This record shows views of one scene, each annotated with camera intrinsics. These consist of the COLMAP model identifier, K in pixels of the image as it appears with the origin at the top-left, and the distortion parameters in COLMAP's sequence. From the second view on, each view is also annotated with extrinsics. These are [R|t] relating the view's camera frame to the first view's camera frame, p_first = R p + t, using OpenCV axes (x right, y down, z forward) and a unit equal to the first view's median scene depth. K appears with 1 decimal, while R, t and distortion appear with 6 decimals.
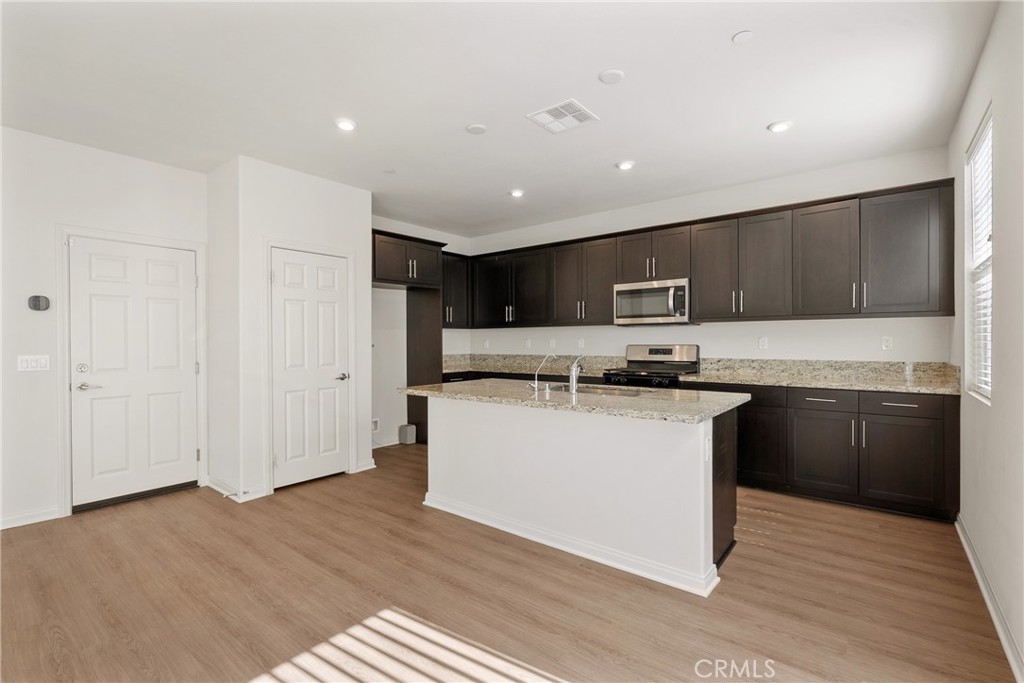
lens RADIAL K [[465.8, 0, 505.8], [0, 465.8, 341.8], [0, 0, 1]] dist [0.000409, -0.000063]
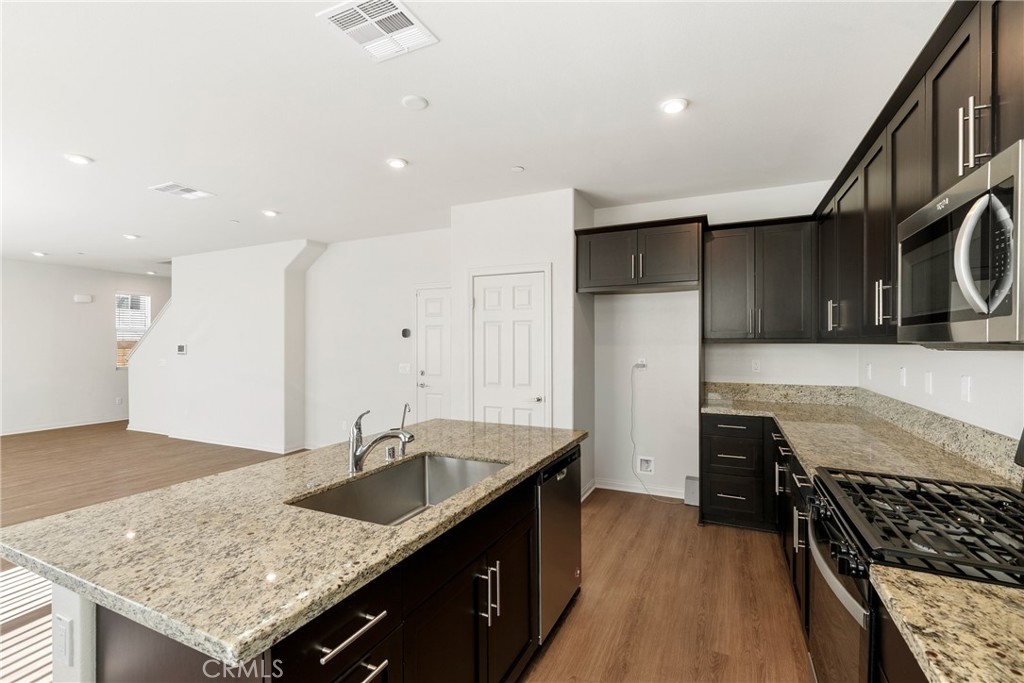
lens RADIAL K [[465.8, 0, 505.8], [0, 465.8, 341.8], [0, 0, 1]] dist [0.000409, -0.000063]
pose [[0.238053, 0.002089, -0.971250, 0.514570], [-0.002836, 0.999995, 0.001456, -0.039153], [0.971248, 0.002408, 0.238058, 0.675857]]
